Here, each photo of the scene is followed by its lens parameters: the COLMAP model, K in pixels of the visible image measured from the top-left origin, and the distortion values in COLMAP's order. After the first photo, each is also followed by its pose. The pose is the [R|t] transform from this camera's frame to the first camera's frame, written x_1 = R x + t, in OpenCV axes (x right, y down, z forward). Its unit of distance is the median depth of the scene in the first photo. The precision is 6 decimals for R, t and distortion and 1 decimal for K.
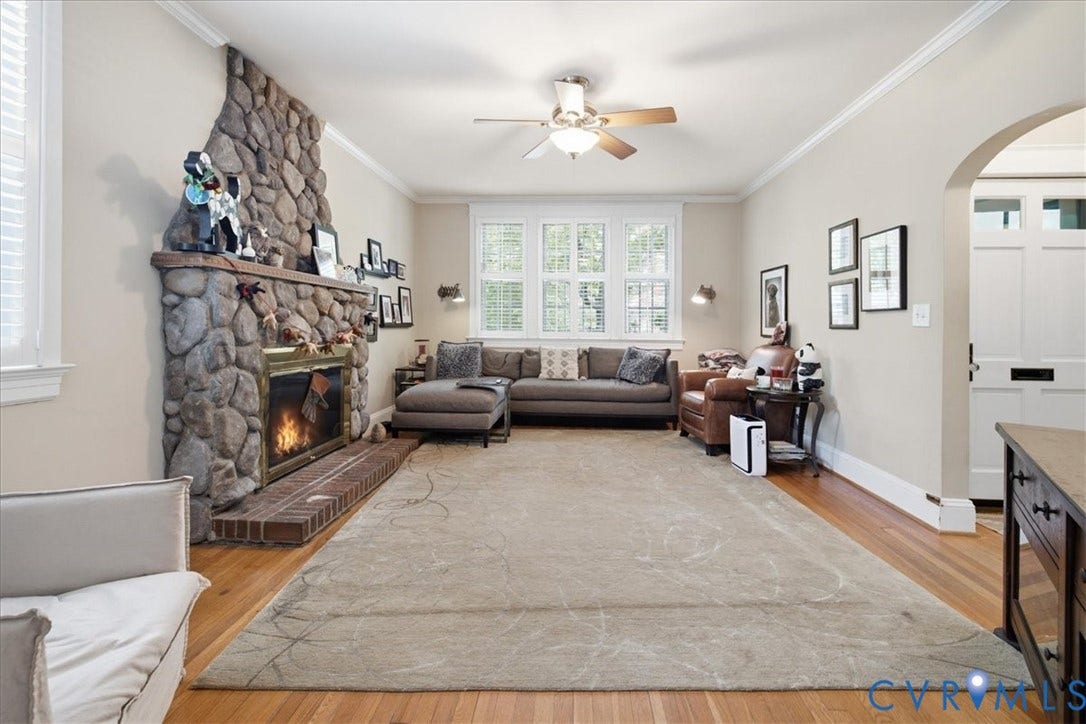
lens RADIAL K [[471.0, 0, 583.0], [0, 471.0, 322.1], [0, 0, 1]] dist [0.001888, -0.000066]
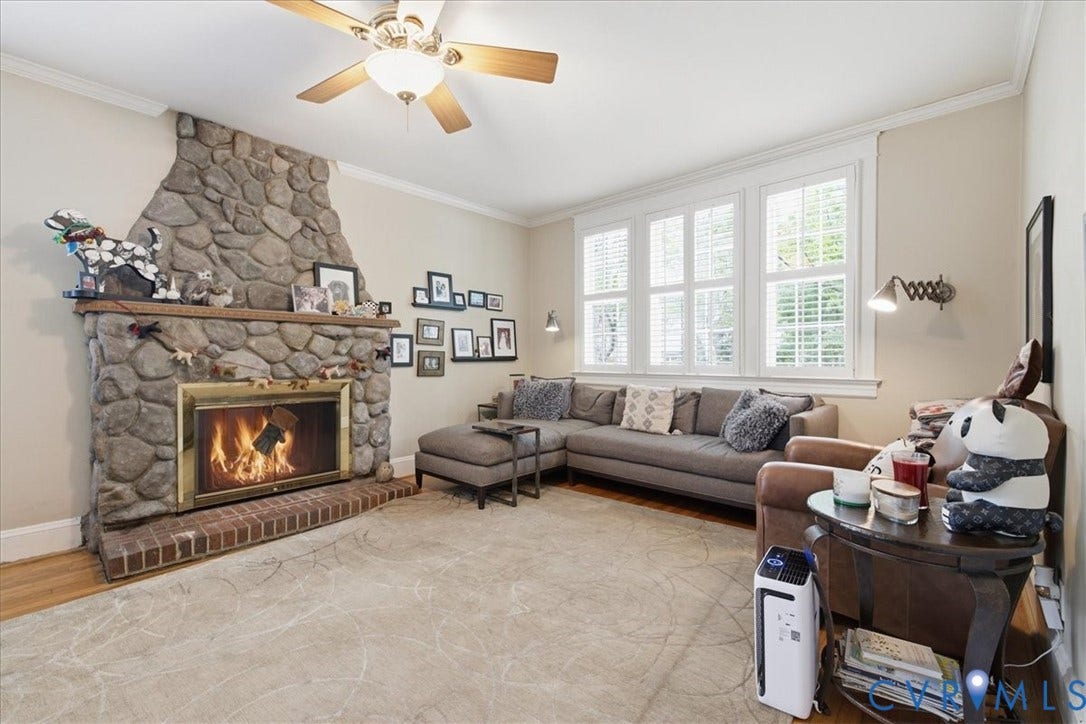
lens RADIAL K [[471.0, 0, 543.1], [0, 471.0, 363.6], [0, 0, 1]] dist [0.001888, -0.000066]
pose [[0.755549, -0.003931, -0.655080, 0.480826], [0.016757, 0.999771, 0.013327, 0.007756], [0.654877, -0.021046, 0.755442, 0.542740]]
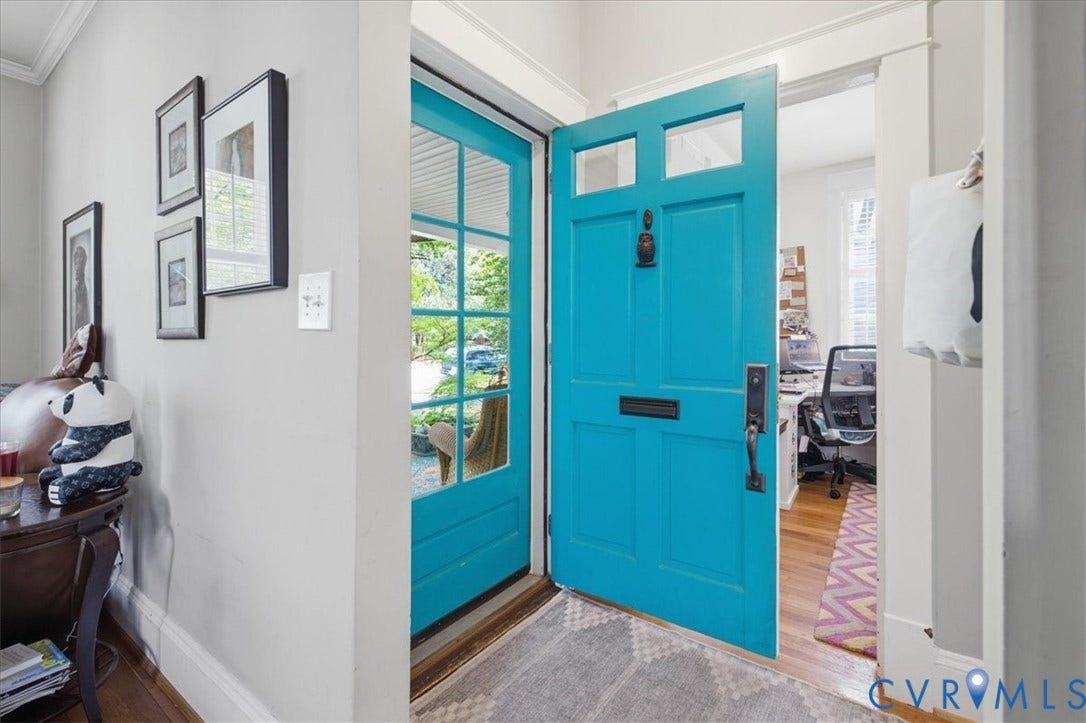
lens RADIAL K [[471.0, 0, 543.7], [0, 471.0, 338.3], [0, 0, 1]] dist [0.001888, -0.000066]
pose [[0.579879, -0.013806, 0.814586, 0.398294], [0.003558, 0.999890, 0.014414, 0.008660], [-0.814695, -0.005460, 0.579864, 0.484446]]
